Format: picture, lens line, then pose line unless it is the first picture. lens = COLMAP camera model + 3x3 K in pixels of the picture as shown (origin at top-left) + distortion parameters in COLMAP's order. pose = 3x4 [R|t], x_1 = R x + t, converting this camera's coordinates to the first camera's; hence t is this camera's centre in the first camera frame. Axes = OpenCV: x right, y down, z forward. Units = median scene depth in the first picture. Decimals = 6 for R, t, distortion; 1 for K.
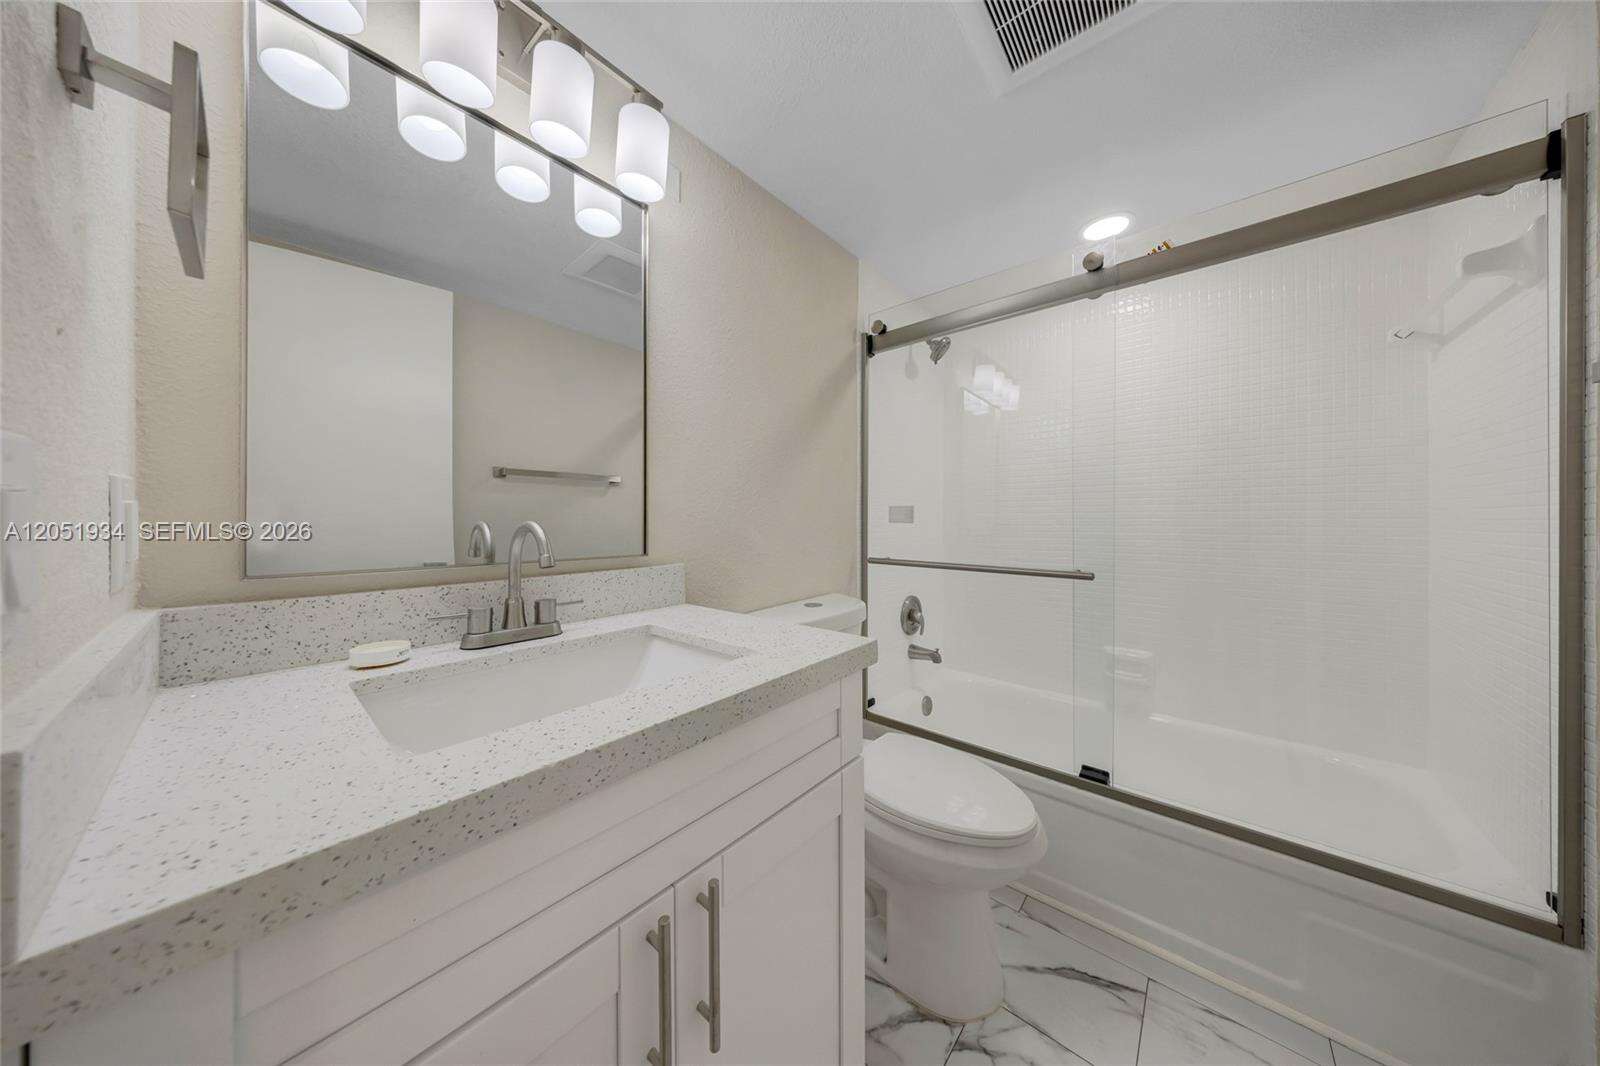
lens RADIAL K [[473.4, 0, 789.3], [0, 473.4, 528.1], [0, 0, 1]] dist [0.003023, -0.000536]
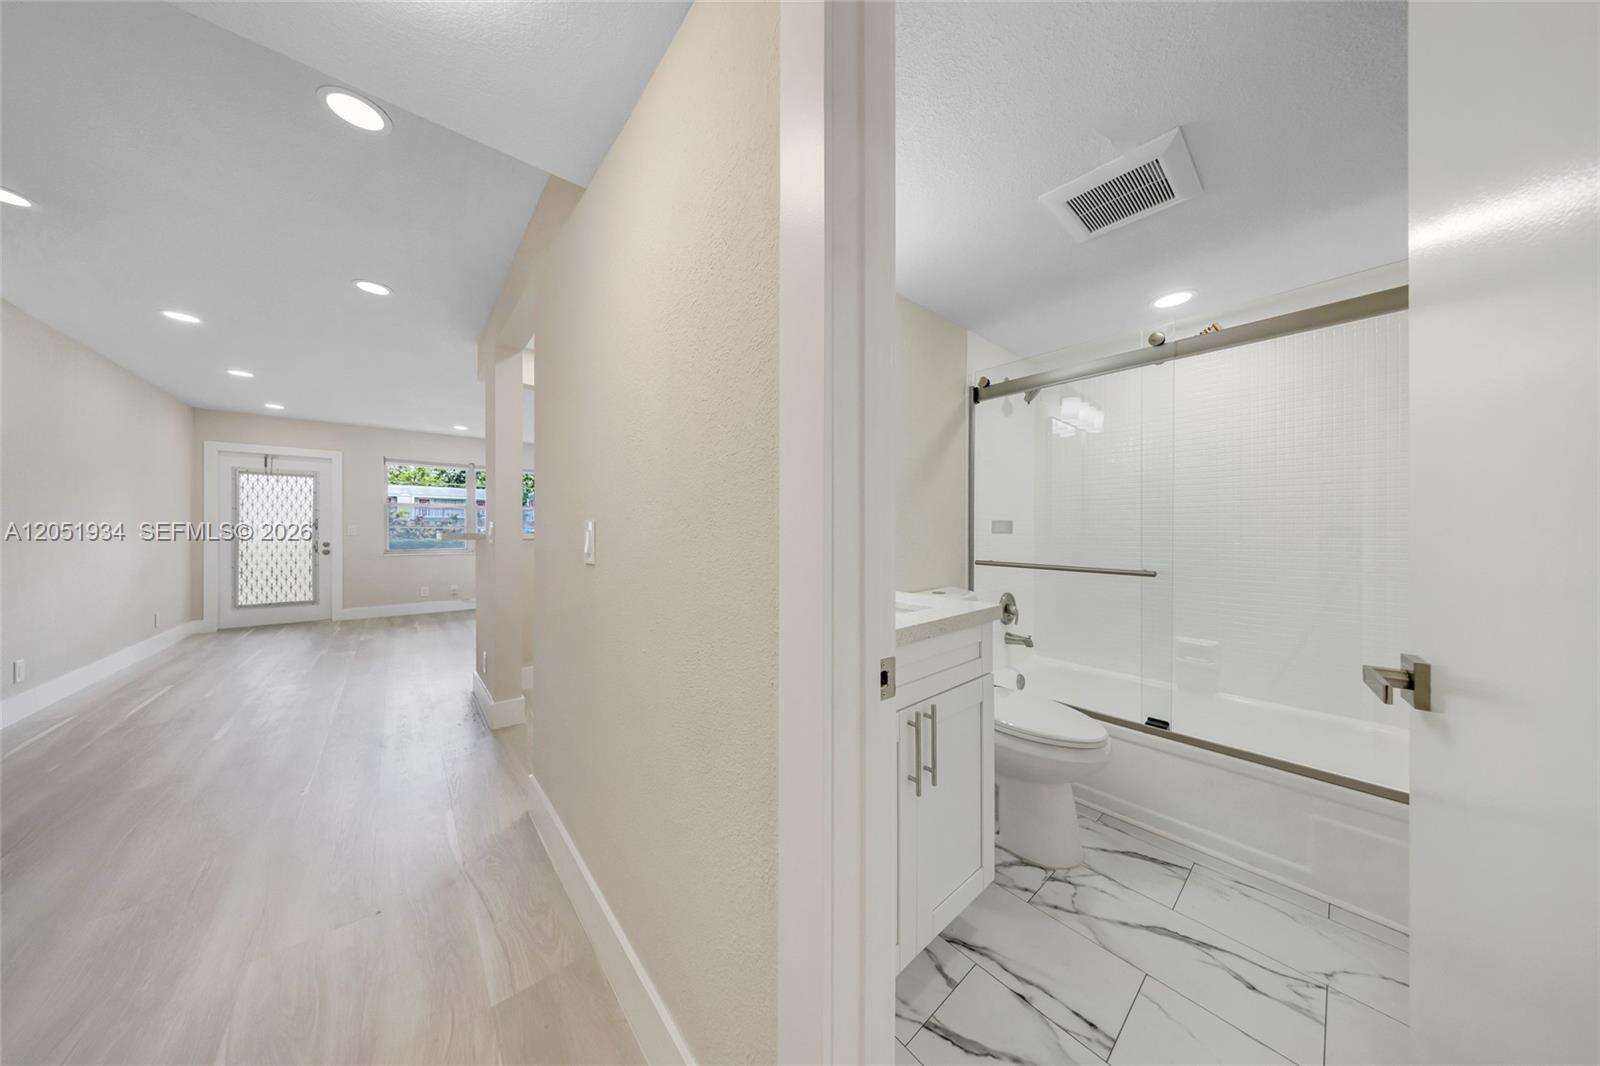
lens RADIAL K [[473.4, 0, 805.2], [0, 473.4, 530.6], [0, 0, 1]] dist [0.003023, -0.000536]
pose [[0.992628, 0.004260, -0.121129, -0.154572], [-0.005279, 0.999953, -0.008095, -0.005987], [0.121089, 0.008675, 0.992604, -0.384318]]
